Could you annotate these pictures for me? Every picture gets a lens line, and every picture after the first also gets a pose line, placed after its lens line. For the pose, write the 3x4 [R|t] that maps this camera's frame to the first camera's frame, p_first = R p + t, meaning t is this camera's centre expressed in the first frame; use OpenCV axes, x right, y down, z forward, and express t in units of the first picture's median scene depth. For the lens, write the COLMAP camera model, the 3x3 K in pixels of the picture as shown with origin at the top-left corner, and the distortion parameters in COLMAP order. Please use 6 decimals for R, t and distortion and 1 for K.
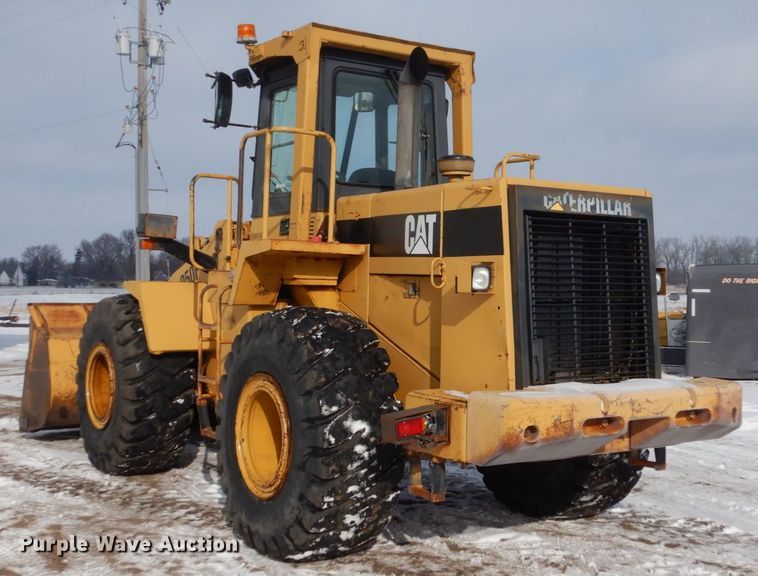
lens RADIAL K [[967.2, 0, 379.0], [0, 967.2, 288.0], [0, 0, 1]] dist [-0.017181, -0.022231]
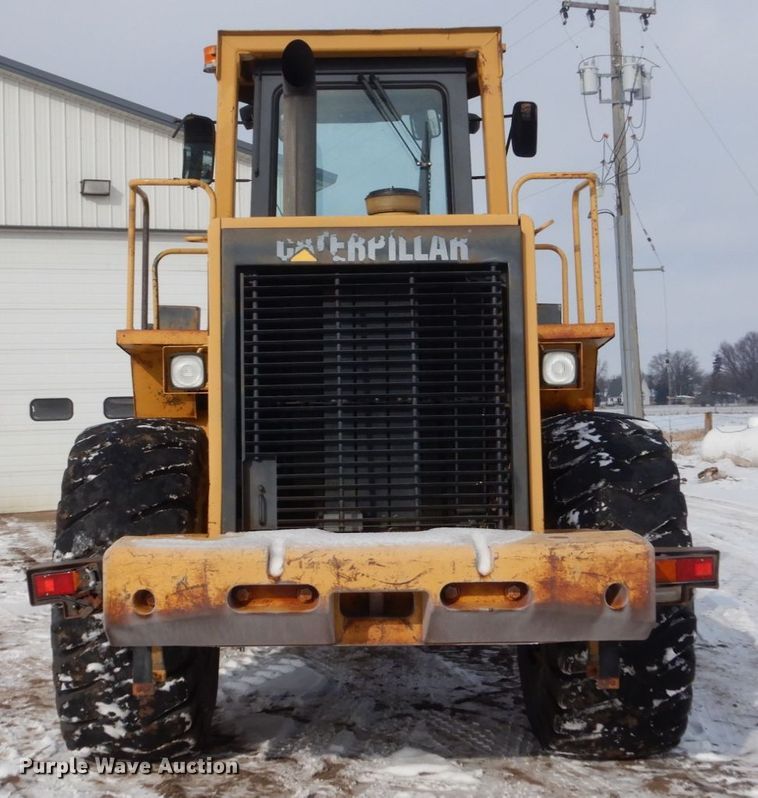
lens RADIAL K [[1298.1, 0, 379.0], [0, 1298.1, 399.0], [0, 0, 1]] dist [-0.000781, -0.029027]
pose [[0.836168, -0.024863, -0.547910, 0.671025], [0.021772, 0.999689, -0.012137, 0.021953], [0.548041, -0.001781, 0.836450, 0.292201]]
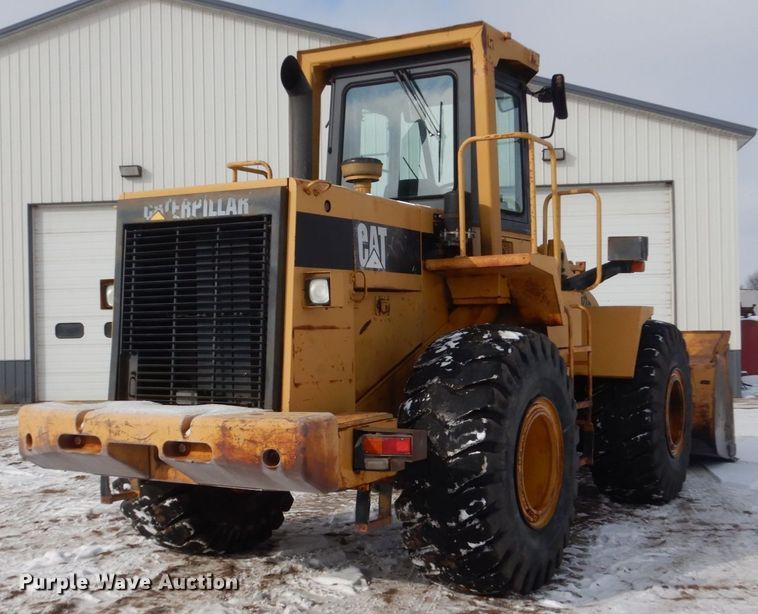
lens RADIAL K [[982.5, 0, 379.8], [0, 982.5, 364.5], [0, 0, 1]] dist [0.009428, 0.005641]
pose [[0.472636, 0.021982, -0.880984, 1.093954], [0.011476, 0.999451, 0.031095, 0.032369], [0.881183, -0.024806, 0.472124, 0.705587]]
